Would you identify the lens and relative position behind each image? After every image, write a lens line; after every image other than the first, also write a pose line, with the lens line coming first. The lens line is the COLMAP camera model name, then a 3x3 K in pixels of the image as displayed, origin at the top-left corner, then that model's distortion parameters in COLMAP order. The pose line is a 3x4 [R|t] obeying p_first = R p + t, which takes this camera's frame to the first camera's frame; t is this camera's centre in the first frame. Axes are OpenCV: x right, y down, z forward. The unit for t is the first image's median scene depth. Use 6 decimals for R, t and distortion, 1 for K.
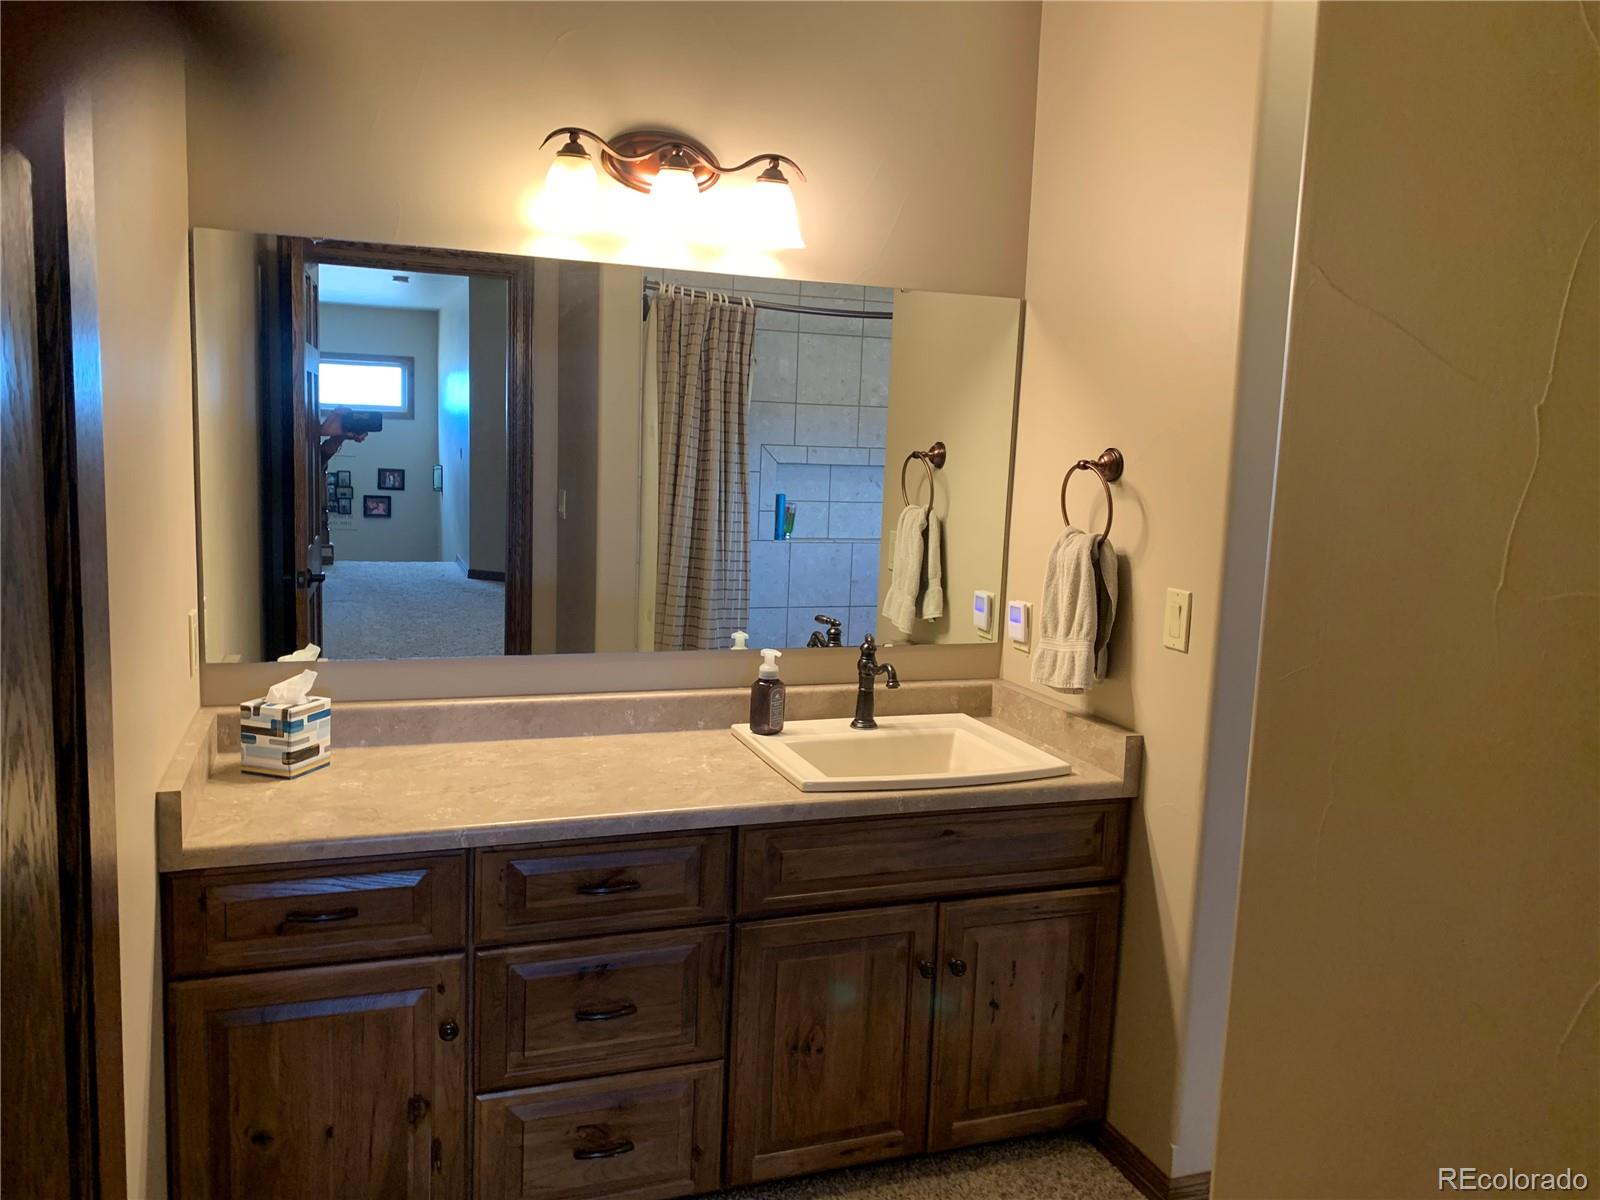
lens RADIAL K [[1207.0, 0, 804.5], [0, 1207.0, 600.4], [0, 0, 1]] dist [0.021674, -0.051793]
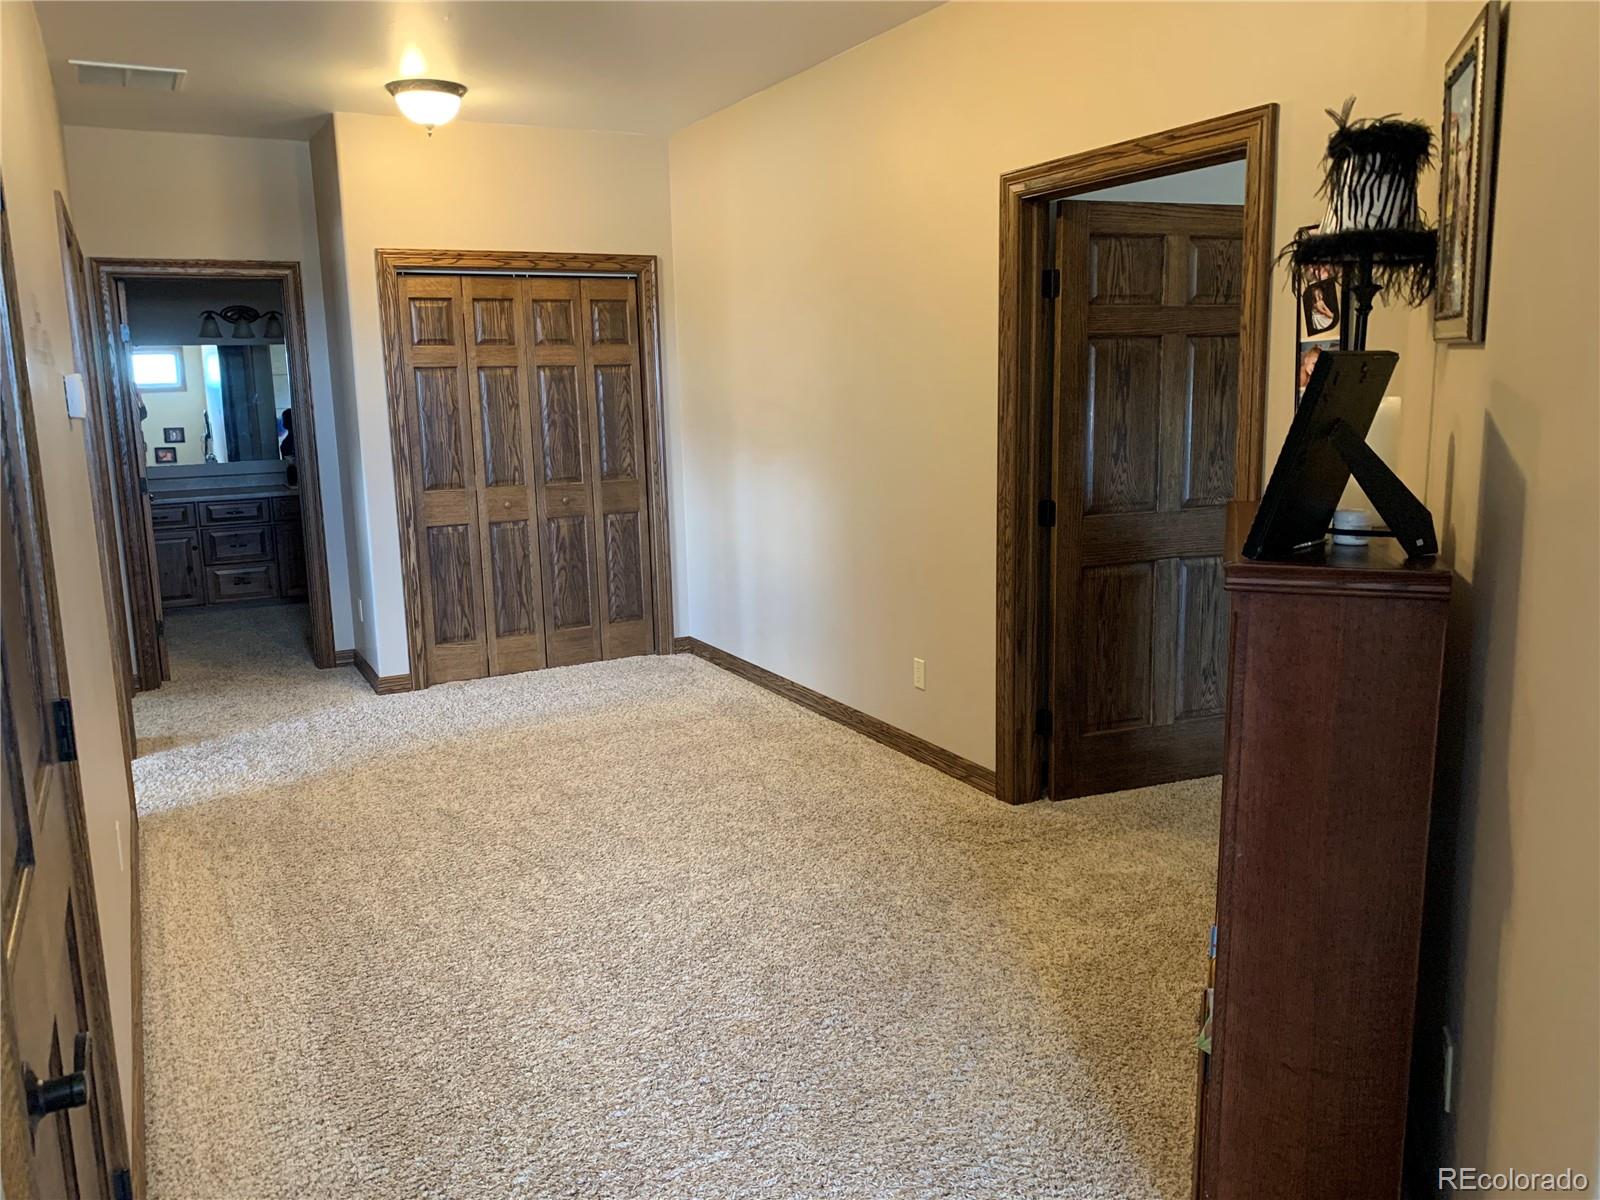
lens RADIAL K [[1207.0, 0, 797.4], [0, 1207.0, 598.9], [0, 0, 1]] dist [0.021674, -0.051793]
pose [[0.987885, -0.085318, 0.129631, 0.897950], [0.078926, 0.995434, 0.053680, 0.364720], [-0.133619, -0.042799, 0.990108, -2.544044]]
